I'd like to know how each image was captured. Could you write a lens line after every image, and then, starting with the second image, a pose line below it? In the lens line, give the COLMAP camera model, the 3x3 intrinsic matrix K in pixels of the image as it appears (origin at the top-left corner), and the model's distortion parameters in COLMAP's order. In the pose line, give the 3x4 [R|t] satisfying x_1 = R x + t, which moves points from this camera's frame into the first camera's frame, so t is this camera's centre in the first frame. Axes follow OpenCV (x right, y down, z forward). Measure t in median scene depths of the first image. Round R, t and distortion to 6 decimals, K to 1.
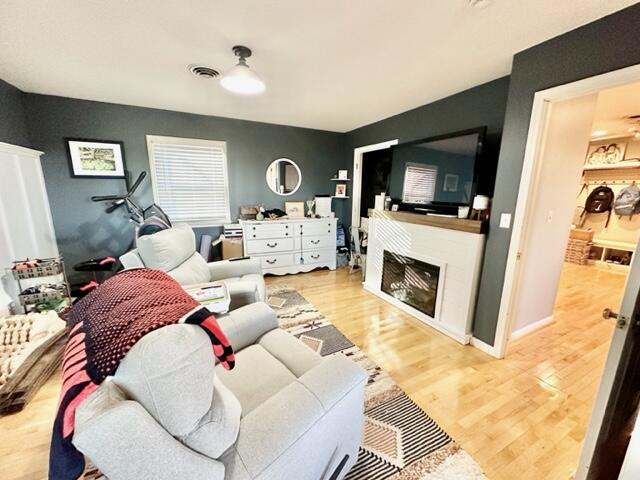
lens RADIAL K [[254.9, 0, 319.1], [0, 254.9, 239.0], [0, 0, 1]] dist [-0.004485, 0.000976]
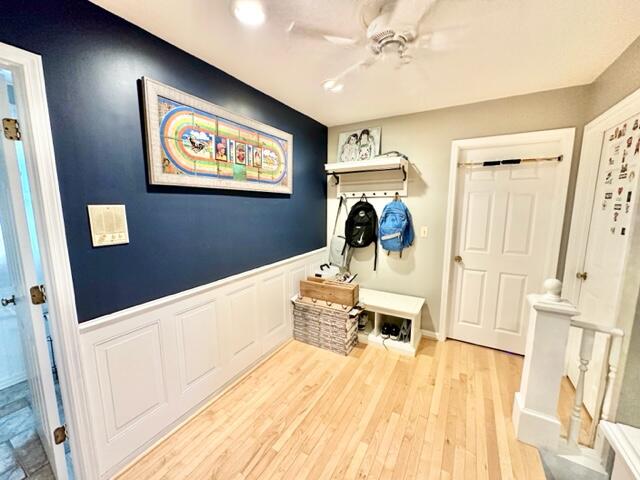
lens RADIAL K [[254.9, 0, 319.7], [0, 254.9, 242.6], [0, 0, 1]] dist [-0.004485, 0.000976]
pose [[0.828738, -0.089766, 0.552391, 0.694258], [0.119525, 0.992668, -0.018009, -0.112584], [-0.546724, 0.080949, 0.833391, 0.564663]]
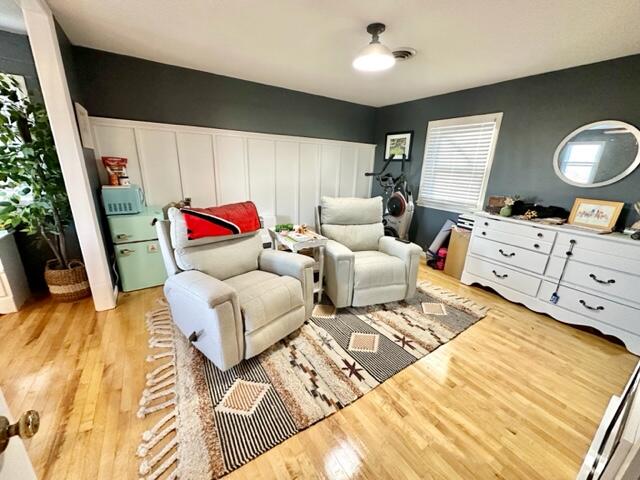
lens RADIAL K [[254.9, 0, 321.3], [0, 254.9, 239.2], [0, 0, 1]] dist [-0.004485, 0.000976]
pose [[0.121096, 0.272013, -0.954644, 1.562029], [-0.230108, 0.943216, 0.239568, -0.241017], [0.965601, 0.190661, 0.176812, 1.384358]]
